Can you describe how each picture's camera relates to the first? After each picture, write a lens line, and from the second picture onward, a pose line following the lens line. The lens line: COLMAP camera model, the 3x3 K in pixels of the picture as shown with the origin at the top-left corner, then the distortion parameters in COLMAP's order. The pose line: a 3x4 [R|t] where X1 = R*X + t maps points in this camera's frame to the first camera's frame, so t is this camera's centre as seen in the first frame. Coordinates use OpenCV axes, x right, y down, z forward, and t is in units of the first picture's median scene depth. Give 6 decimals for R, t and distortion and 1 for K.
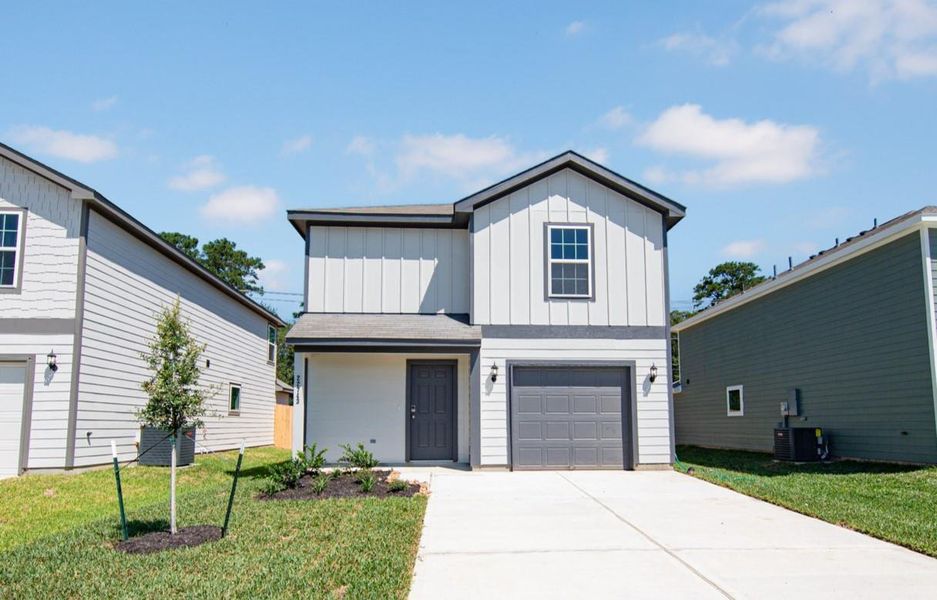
lens RADIAL K [[949.2, 0, 468.5], [0, 949.2, 300.0], [0, 0, 1]] dist [-0.008464, -0.000668]
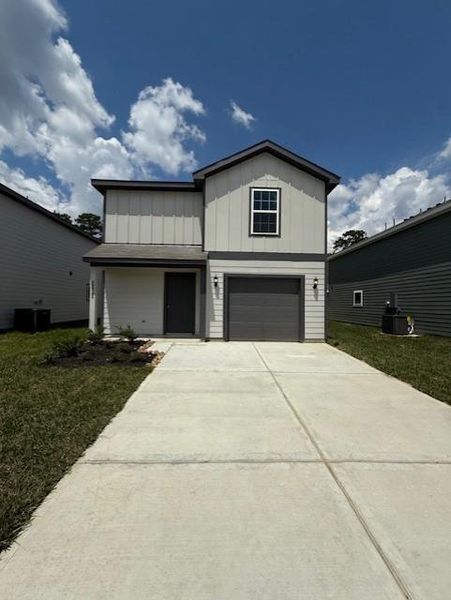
lens RADIAL K [[386.1, 0, 225.5], [0, 386.1, 300.0], [0, 0, 1]] dist [-0.000923, -0.000105]
pose [[0.999487, 0.016771, -0.027300, 0.060348], [-0.013219, 0.992015, 0.125426, 0.025407], [0.029186, -0.125001, 0.991727, 0.338429]]
